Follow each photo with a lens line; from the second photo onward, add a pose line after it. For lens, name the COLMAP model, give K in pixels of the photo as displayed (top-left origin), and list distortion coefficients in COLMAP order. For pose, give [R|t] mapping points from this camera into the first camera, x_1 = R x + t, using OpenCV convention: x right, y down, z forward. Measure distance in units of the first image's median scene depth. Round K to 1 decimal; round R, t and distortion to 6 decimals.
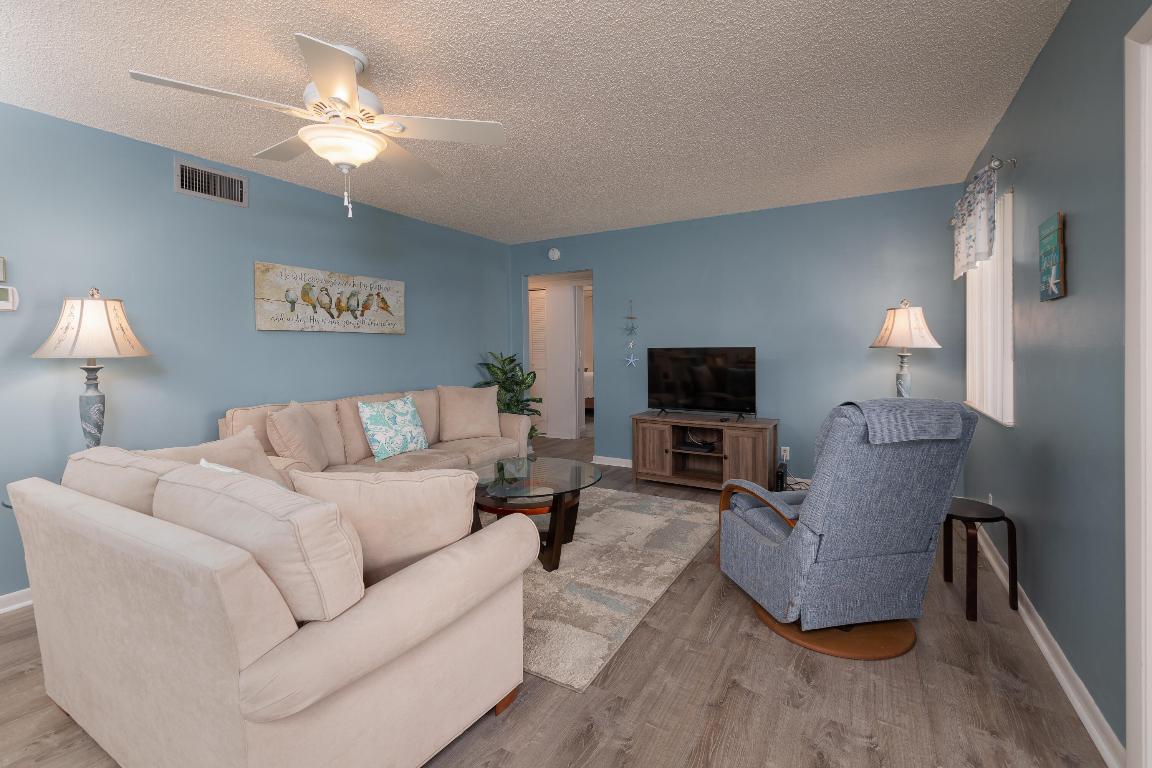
lens RADIAL K [[502.4, 0, 605.0], [0, 502.4, 352.9], [0, 0, 1]] dist [0.005350, 0.000091]
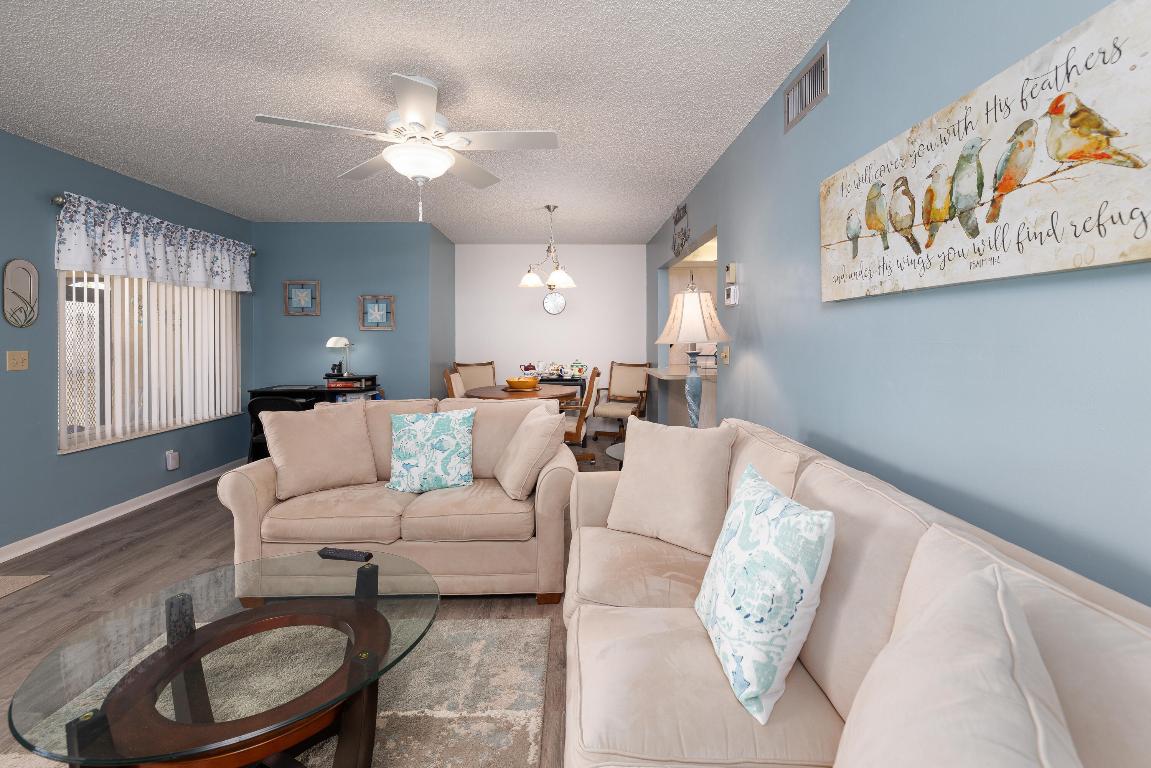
lens RADIAL K [[496.3, 0, 576.4], [0, 496.3, 341.6], [0, 0, 1]] dist [0.000859, 0.000065]
pose [[-0.871369, 0.017973, -0.490299, -0.149429], [0.009661, 0.999764, 0.019478, -0.013578], [0.490534, 0.012236, -0.871336, 1.193338]]
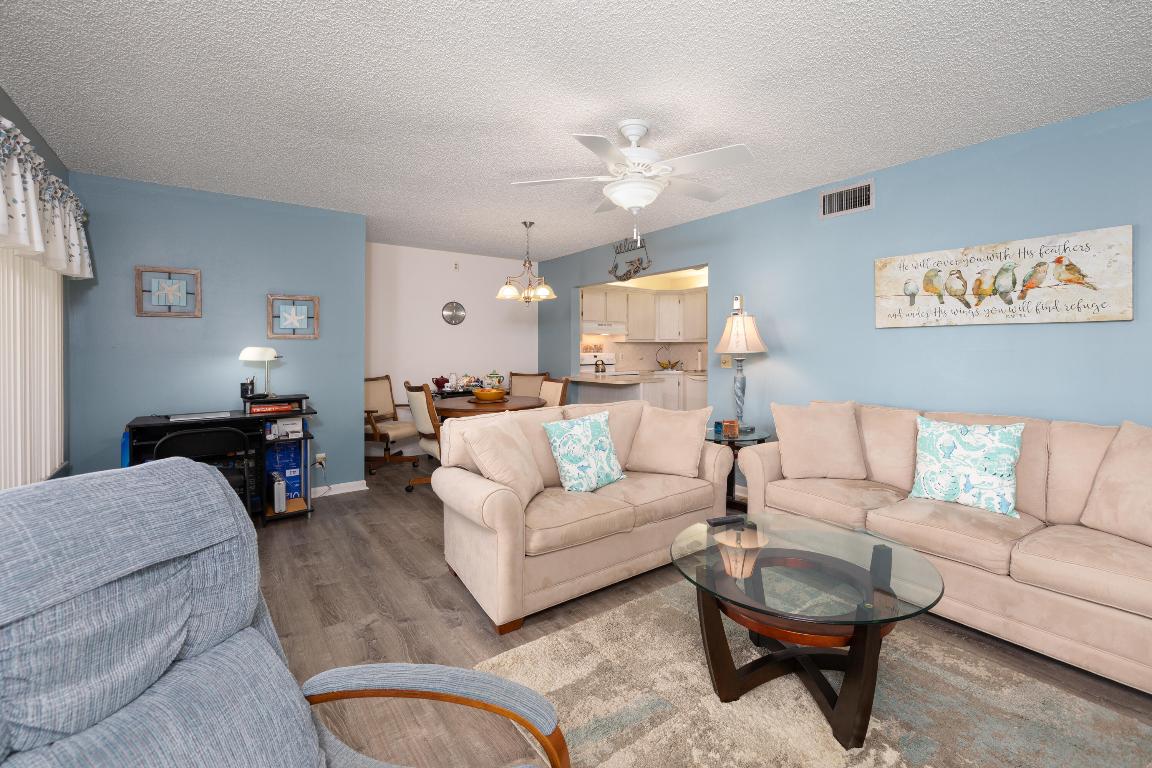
lens RADIAL K [[502.4, 0, 605.0], [0, 502.4, 352.9], [0, 0, 1]] dist [0.005350, 0.000091]
pose [[-0.411574, 0.019388, -0.911170, 0.386902], [0.000297, 0.999776, 0.021140, -0.015968], [0.911376, 0.008430, -0.411488, 0.812737]]
